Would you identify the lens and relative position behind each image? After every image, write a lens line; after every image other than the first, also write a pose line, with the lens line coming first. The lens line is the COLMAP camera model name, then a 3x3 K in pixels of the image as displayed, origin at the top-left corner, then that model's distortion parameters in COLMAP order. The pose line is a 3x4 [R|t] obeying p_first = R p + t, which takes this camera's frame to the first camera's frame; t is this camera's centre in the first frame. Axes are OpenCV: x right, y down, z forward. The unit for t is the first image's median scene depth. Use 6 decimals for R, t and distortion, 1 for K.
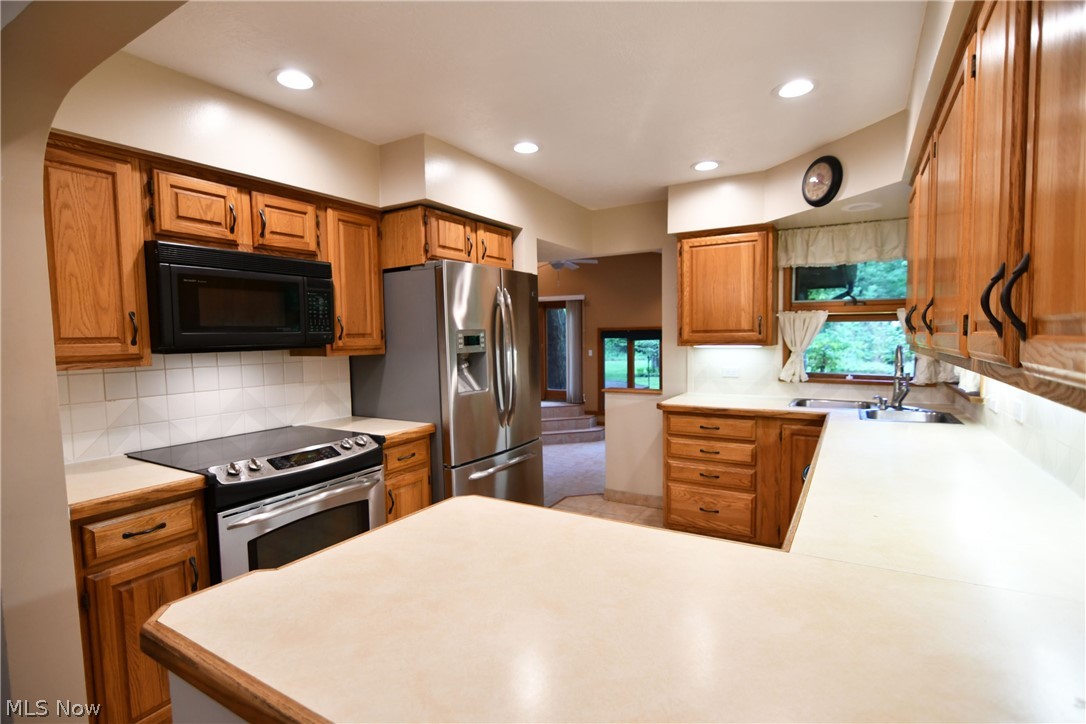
lens RADIAL K [[527.0, 0, 544.3], [0, 527.0, 367.7], [0, 0, 1]] dist [-0.021096, 0.005232]
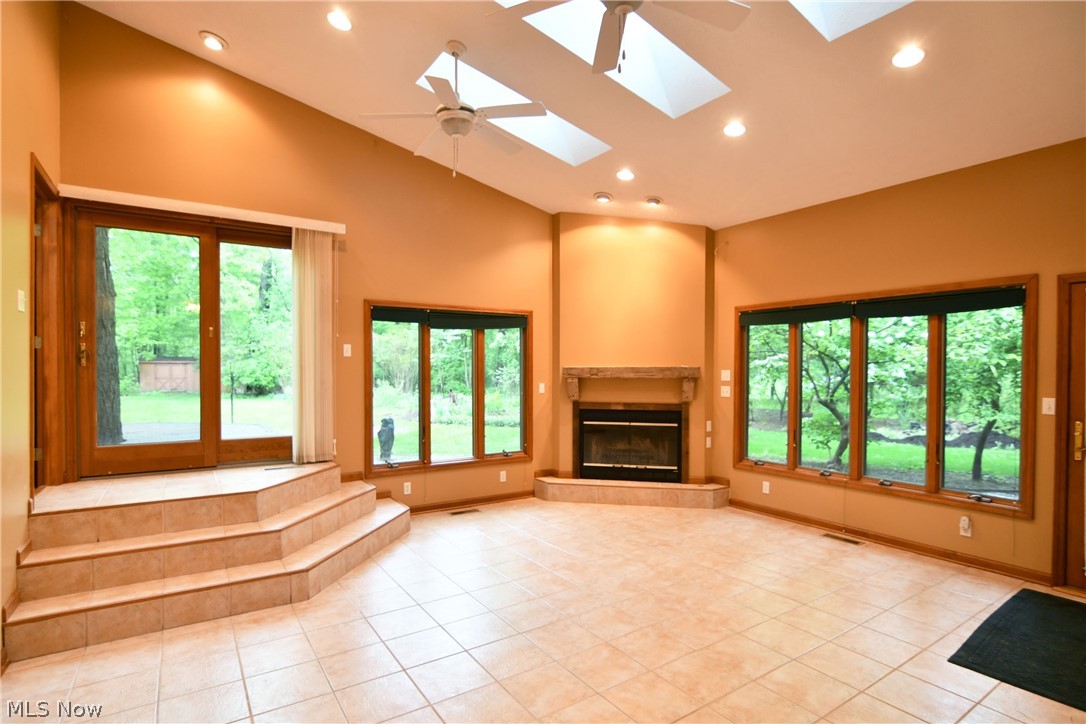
lens RADIAL K [[553.0, 0, 545.4], [0, 553.0, 367.0], [0, 0, 1]] dist [-0.020410, -0.000151]
pose [[0.427211, 0.018928, 0.903954, -0.286075], [0.044117, 0.998154, -0.041750, 0.015309], [-0.903075, 0.057715, 0.425587, 0.634117]]
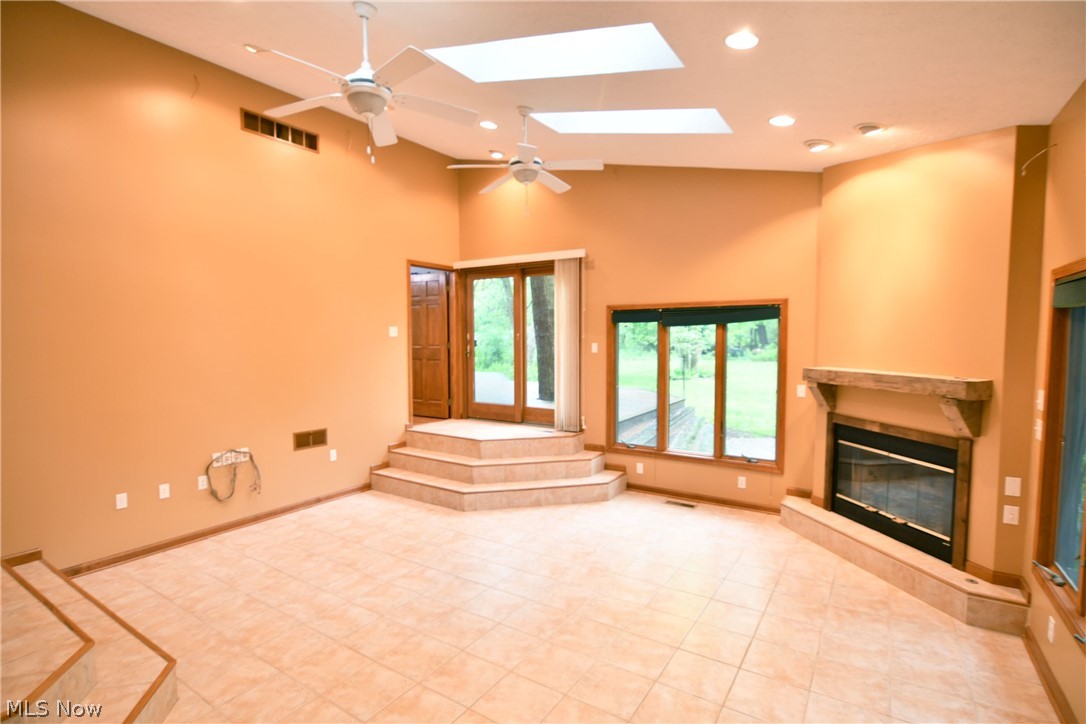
lens RADIAL K [[527.0, 0, 542.6], [0, 527.0, 366.1], [0, 0, 1]] dist [-0.021096, 0.005232]
pose [[0.998874, 0.015168, -0.044941, 0.055800], [-0.015186, 0.999885, -0.000041, -0.006700], [0.044935, 0.000724, 0.998990, 0.405287]]
